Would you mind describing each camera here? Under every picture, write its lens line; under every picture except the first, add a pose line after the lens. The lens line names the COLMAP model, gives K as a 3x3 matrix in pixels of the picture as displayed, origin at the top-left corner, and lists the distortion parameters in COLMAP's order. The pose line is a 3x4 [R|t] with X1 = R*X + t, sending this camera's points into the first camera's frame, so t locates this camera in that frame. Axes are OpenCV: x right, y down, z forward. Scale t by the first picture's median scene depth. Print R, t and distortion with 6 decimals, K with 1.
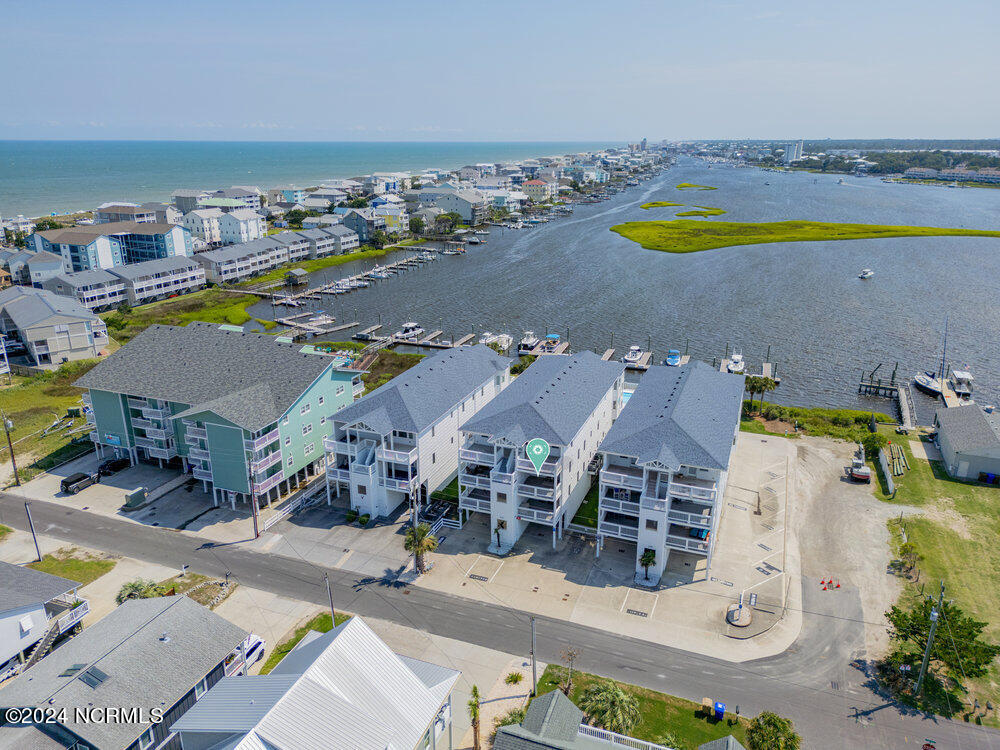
lens RADIAL K [[782.5, 0, 519.8], [0, 782.5, 378.5], [0, 0, 1]] dist [0.041103, -0.011613]
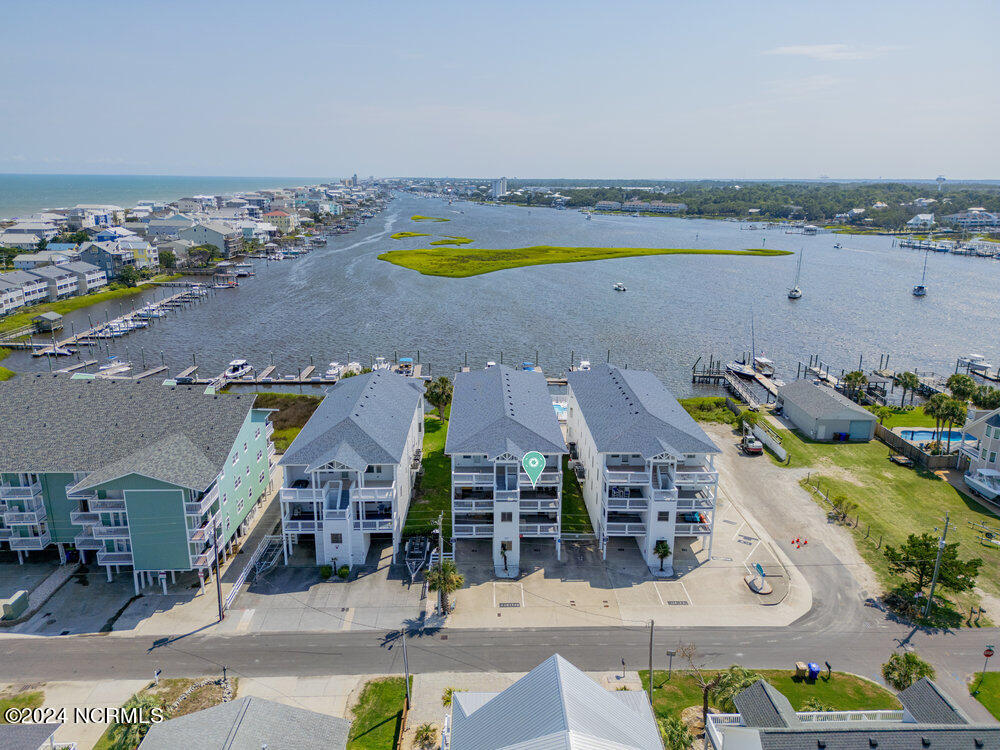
lens RADIAL K [[759.2, 0, 500.0], [0, 759.2, 375.0], [0, 0, 1]] dist [0.074015, -0.085911]
pose [[0.912581, -0.094441, 0.397839, -0.263008], [0.113919, 0.993161, -0.025551, 0.002738], [-0.392706, 0.068639, 0.917099, 0.099625]]
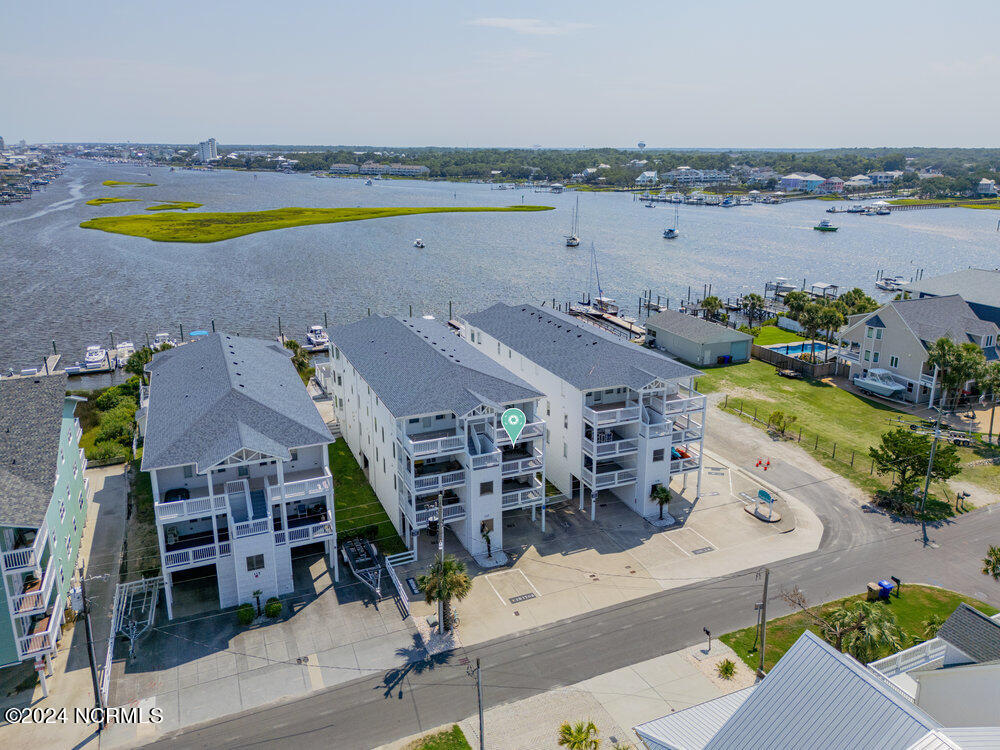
lens RADIAL K [[759.2, 0, 500.0], [0, 759.2, 375.0], [0, 0, 1]] dist [0.074015, -0.085911]
pose [[0.664721, -0.189933, 0.722545, -0.351343], [0.219424, 0.974123, 0.054200, 0.009757], [-0.714142, 0.122516, 0.689196, 0.343023]]
